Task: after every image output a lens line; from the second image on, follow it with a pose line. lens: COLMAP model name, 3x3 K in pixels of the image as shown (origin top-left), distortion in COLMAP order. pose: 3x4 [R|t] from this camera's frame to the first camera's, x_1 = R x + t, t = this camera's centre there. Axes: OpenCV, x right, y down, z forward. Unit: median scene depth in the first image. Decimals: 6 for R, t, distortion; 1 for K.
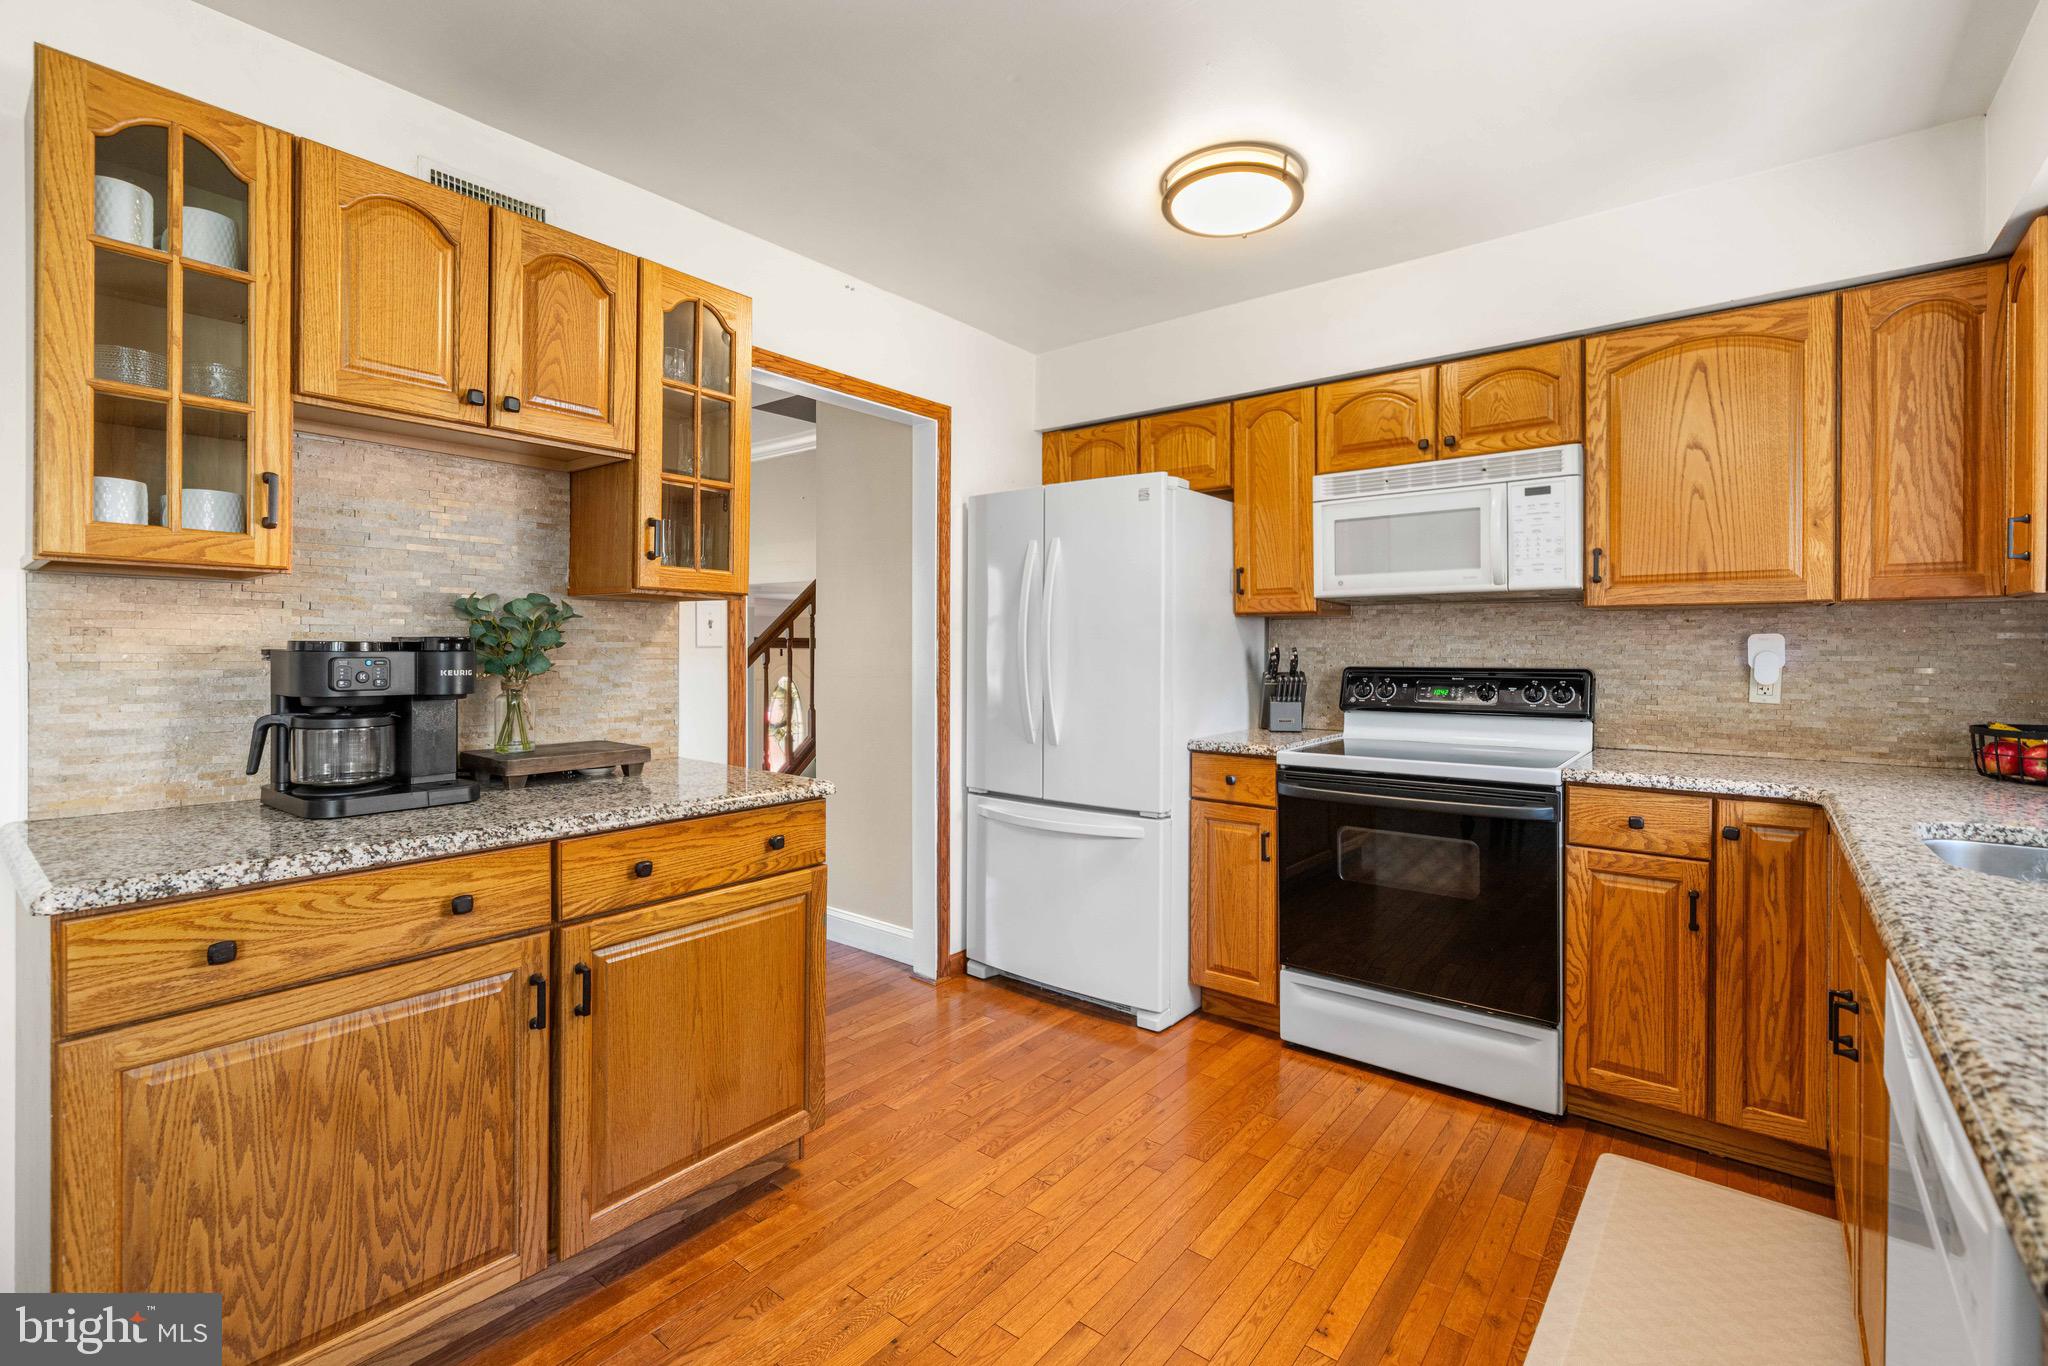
lens RADIAL K [[883.7, 0, 1049.2], [0, 883.7, 662.7], [0, 0, 1]] dist [0.000538, -0.000018]
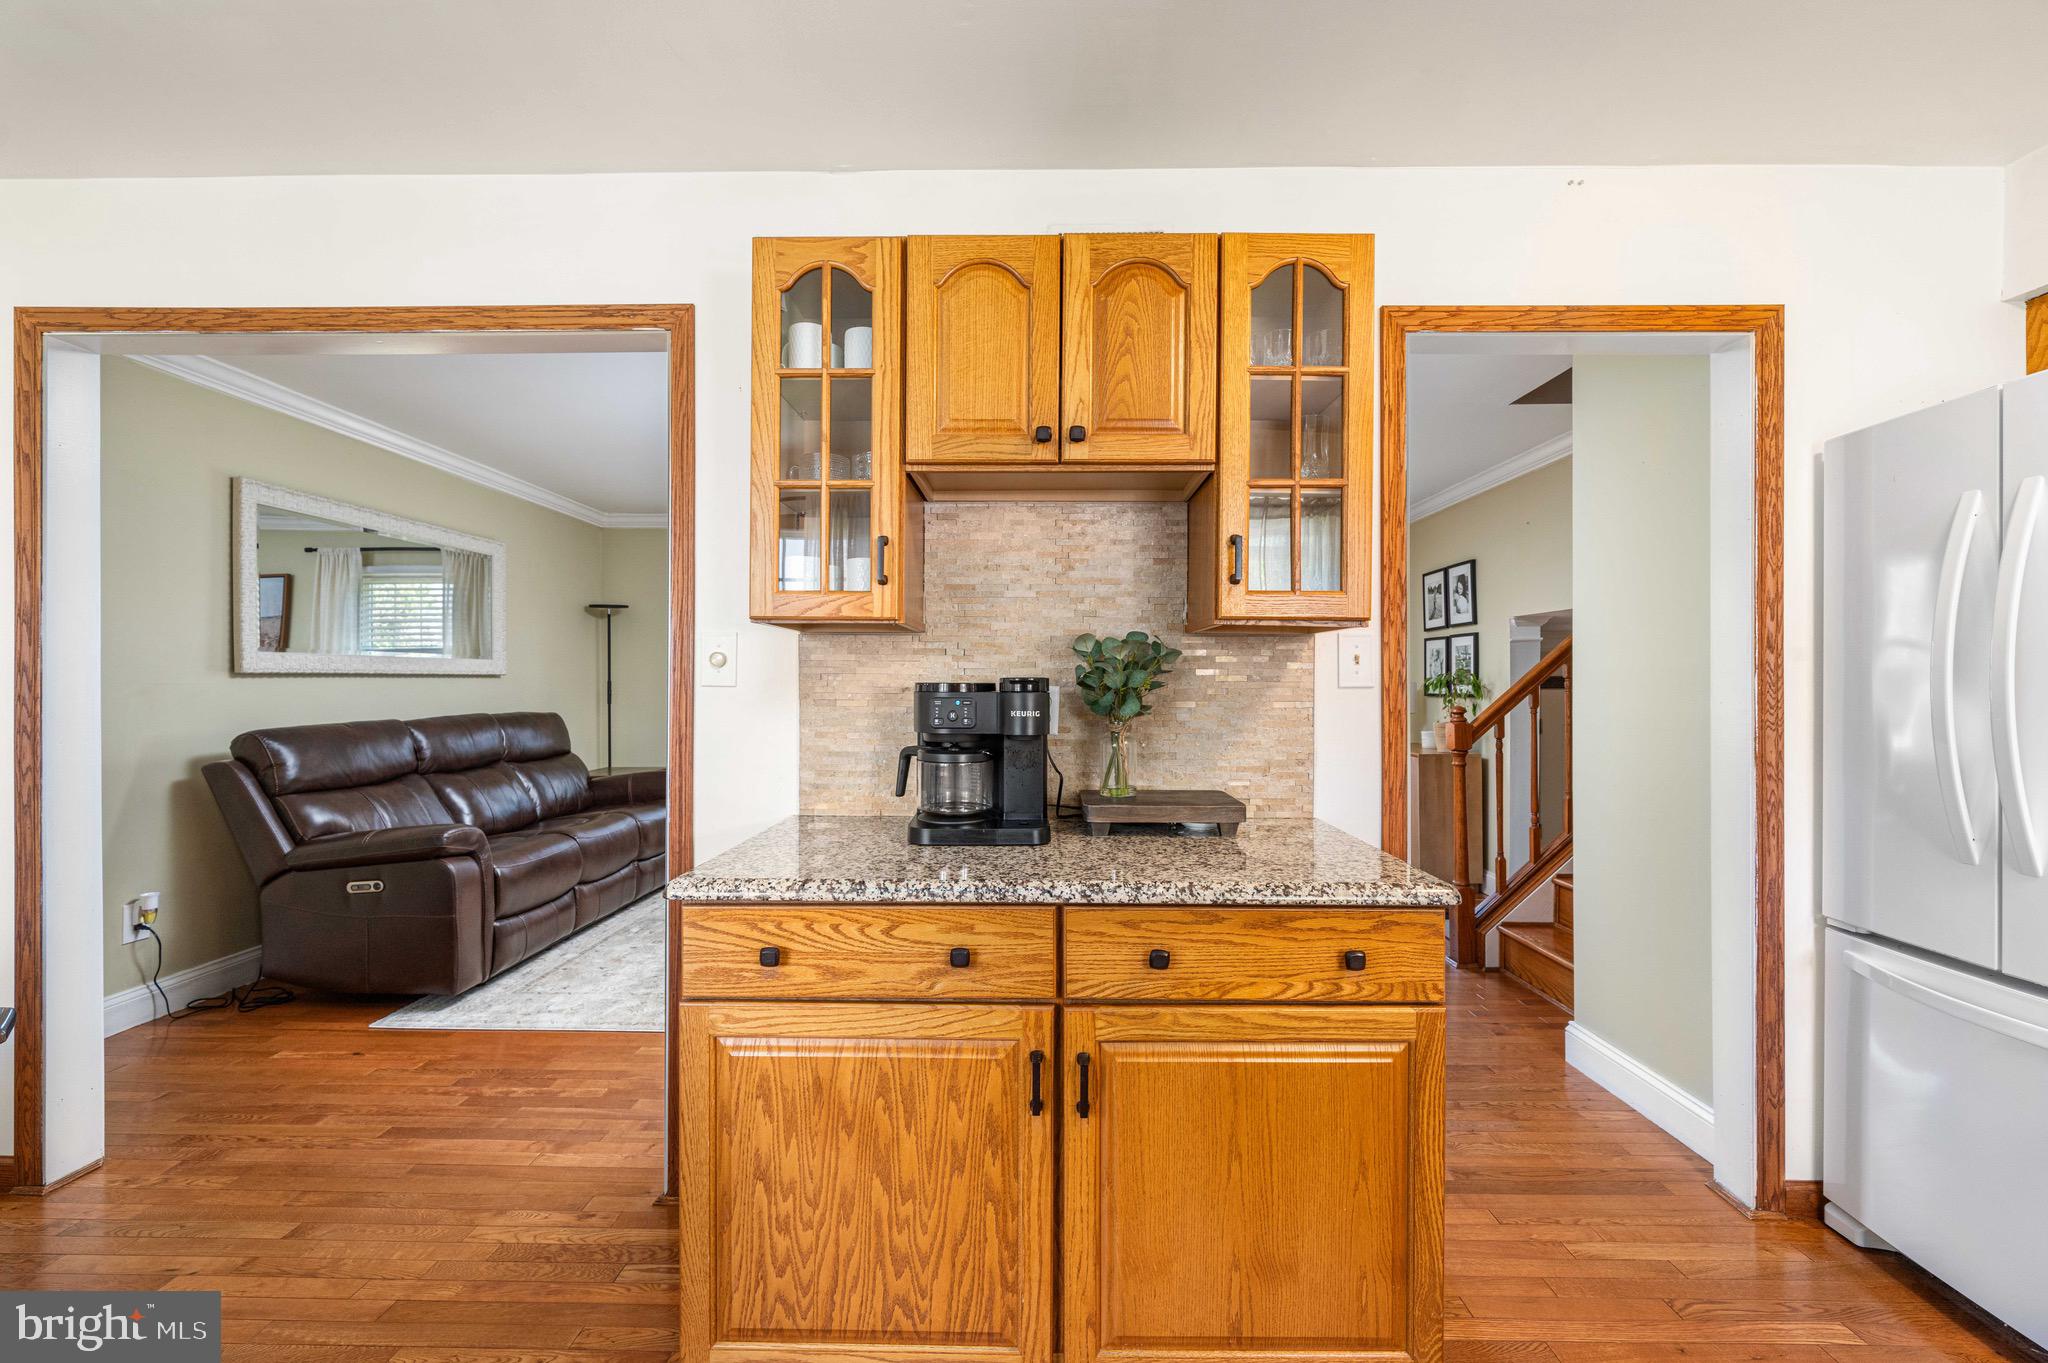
lens RADIAL K [[847.5, 0, 1032.2], [0, 847.5, 687.0], [0, 0, 1]] dist [-0.004259, 0.000643]
pose [[0.598525, -0.003388, -0.801097, 0.071619], [-0.012443, 0.999831, -0.013525, -0.004234], [0.801008, 0.018063, 0.598381, 0.314227]]
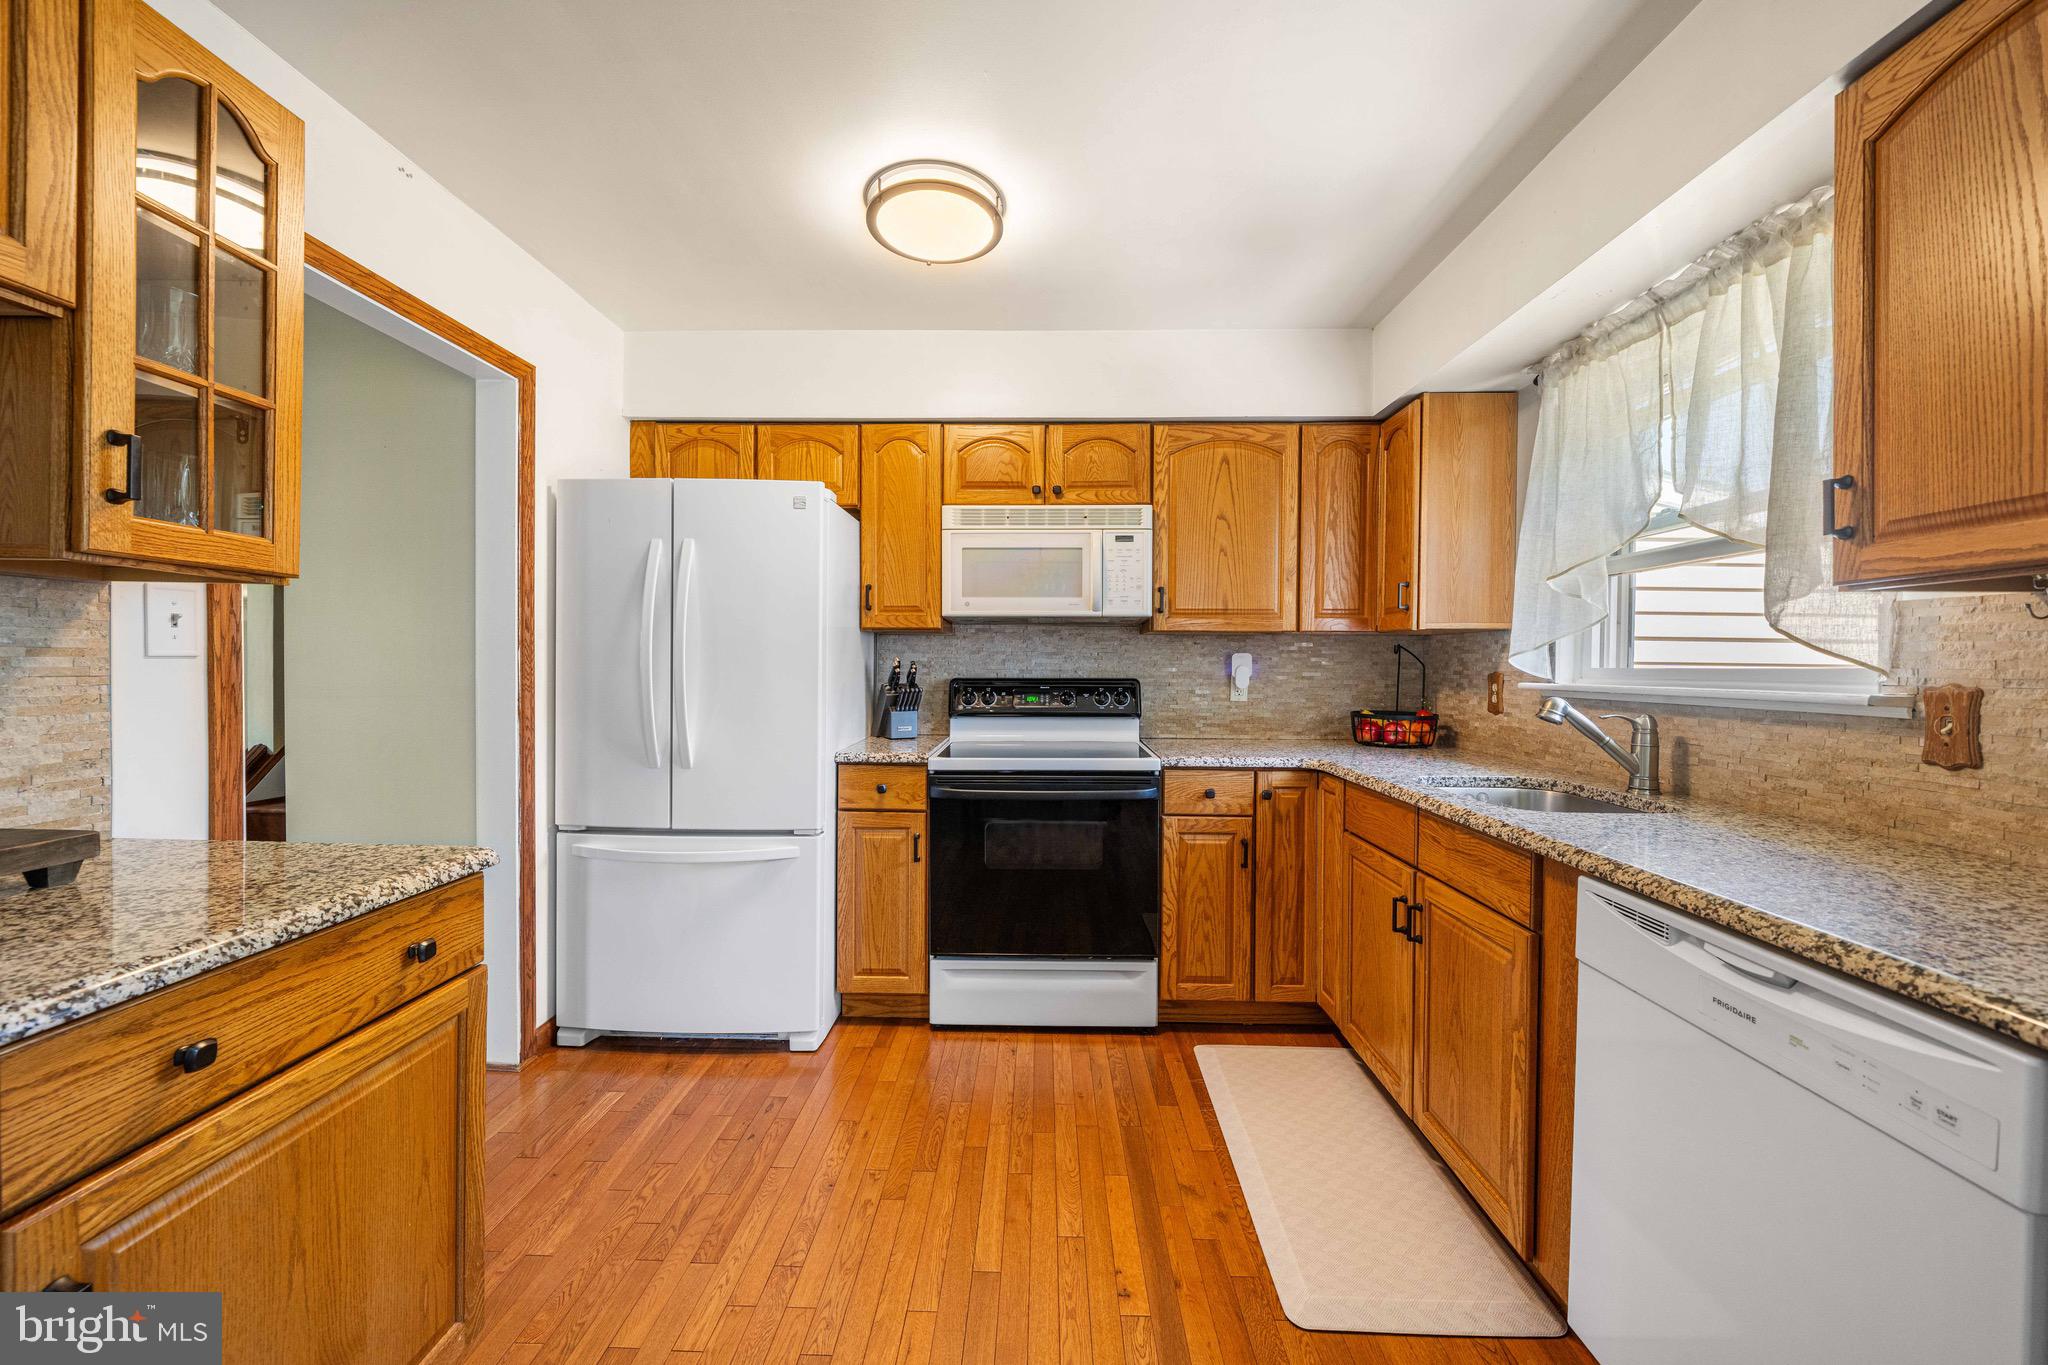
lens RADIAL K [[761.9, 0, 1034.7], [0, 761.9, 677.7], [0, 0, 1]] dist [-0.006032, 0.001033]
pose [[0.806365, -0.007820, 0.591366, -0.227452], [0.004487, 0.999965, 0.007104, -0.003999], [-0.591401, -0.003075, 0.806372, 0.220807]]
